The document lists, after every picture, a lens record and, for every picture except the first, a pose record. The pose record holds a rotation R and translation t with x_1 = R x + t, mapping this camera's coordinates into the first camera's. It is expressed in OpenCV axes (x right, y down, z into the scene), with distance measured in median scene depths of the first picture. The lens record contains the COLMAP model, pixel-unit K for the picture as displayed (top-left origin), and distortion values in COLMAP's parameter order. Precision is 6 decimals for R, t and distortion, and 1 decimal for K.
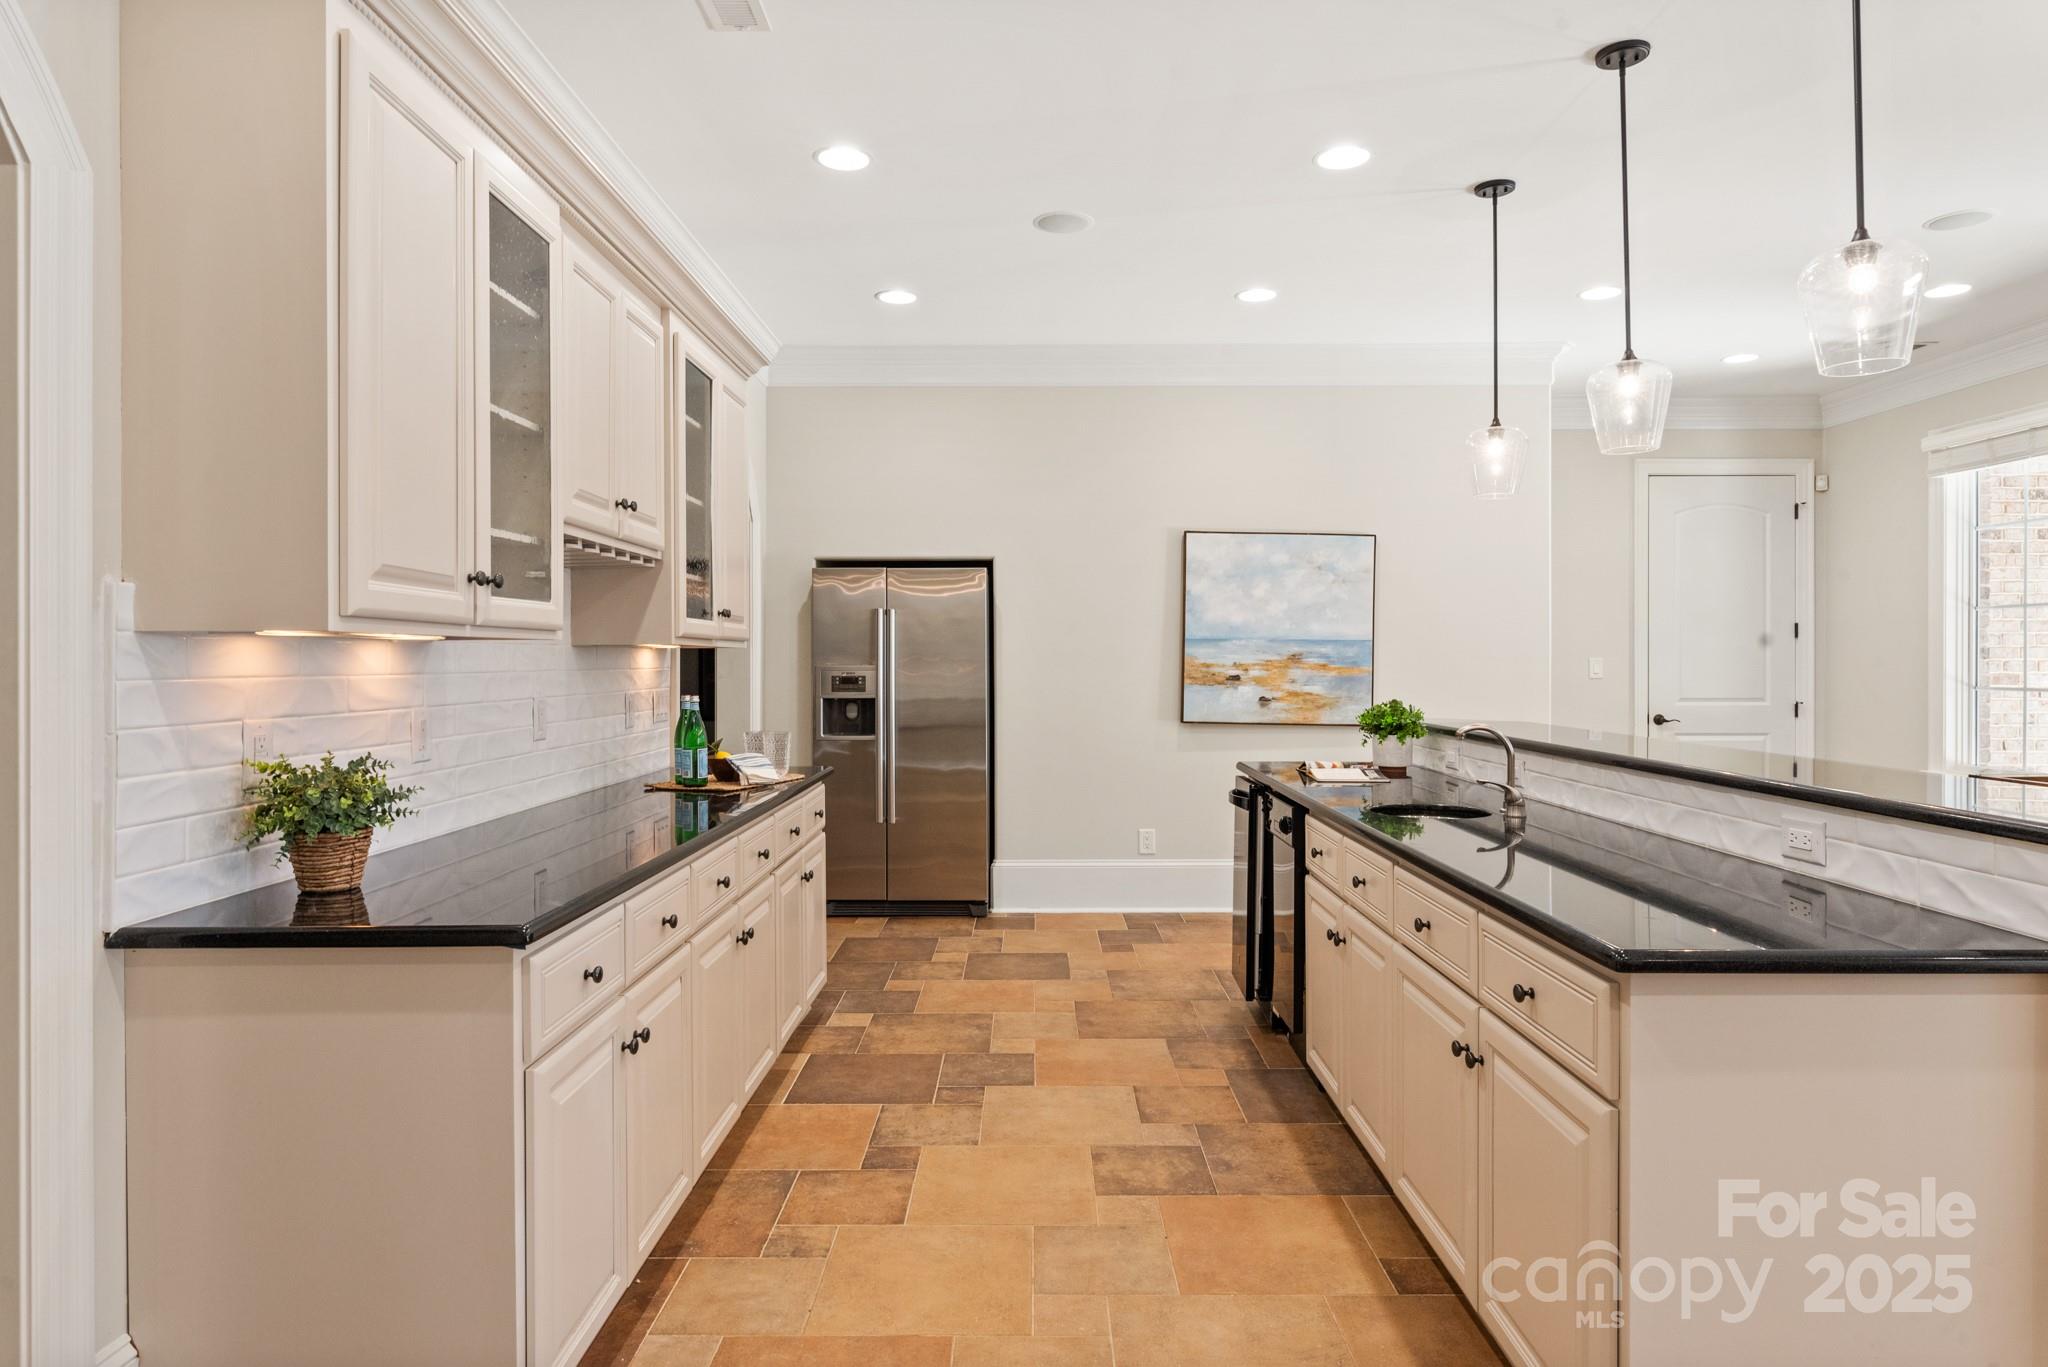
lens RADIAL K [[1173.9, 0, 1024.1], [0, 1173.9, 654.0], [0, 0, 1]] dist [-0.002196, -0.000345]
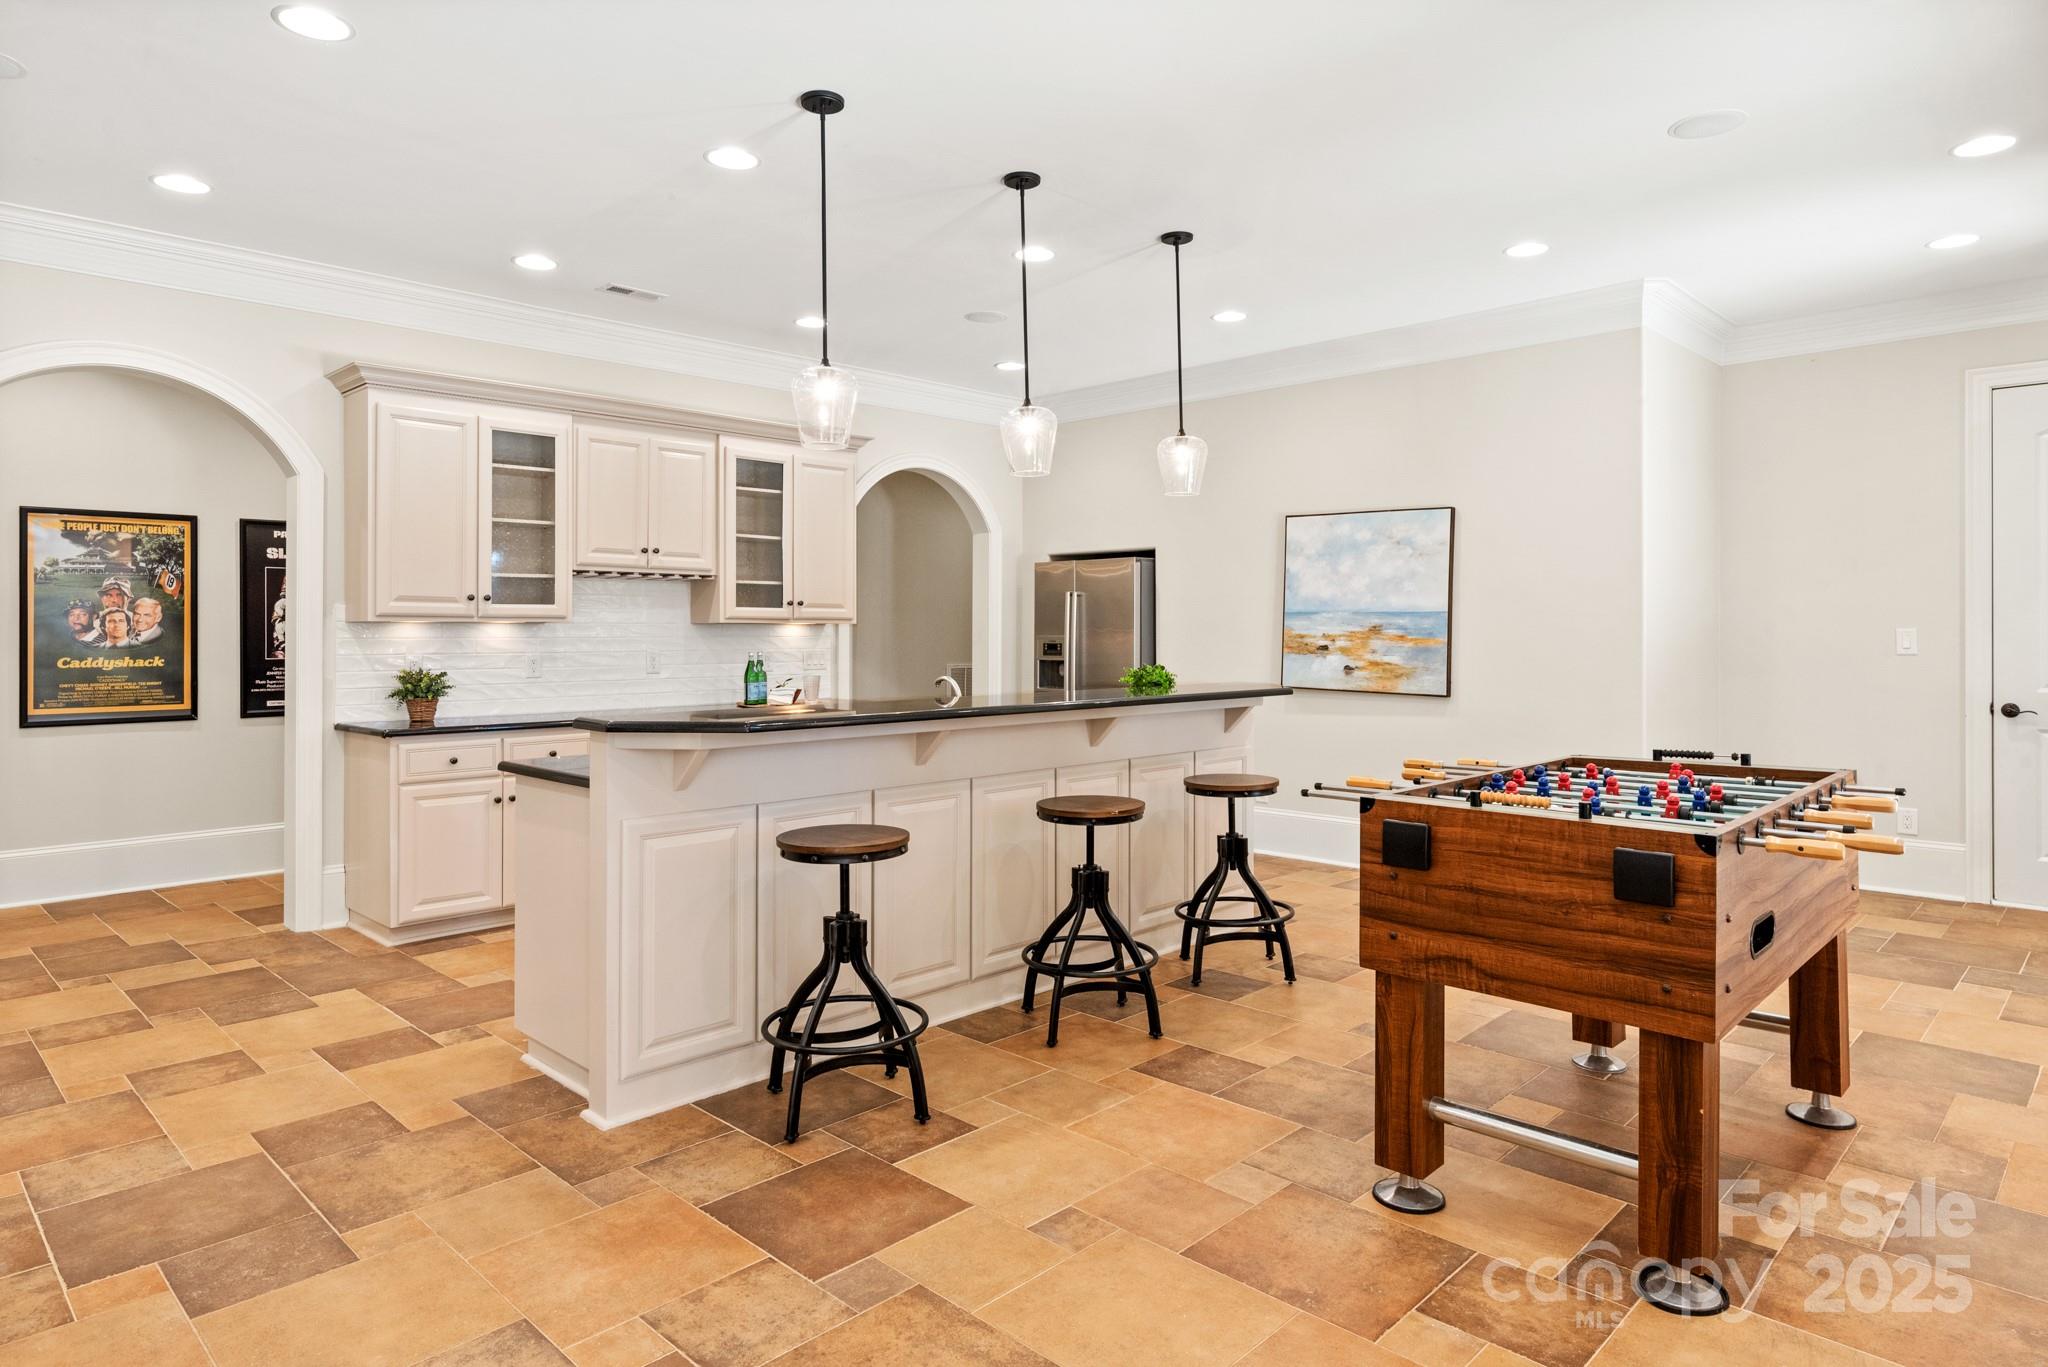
lens RADIAL K [[1187.1, 0, 1027.4], [0, 1187.1, 626.4], [0, 0, 1]] dist [0.001222, -0.000696]
pose [[0.724379, -0.002836, -0.689396, 0.739507], [0.003599, 0.999993, -0.000332, -0.000128], [0.689393, -0.002241, 0.724384, 0.012263]]
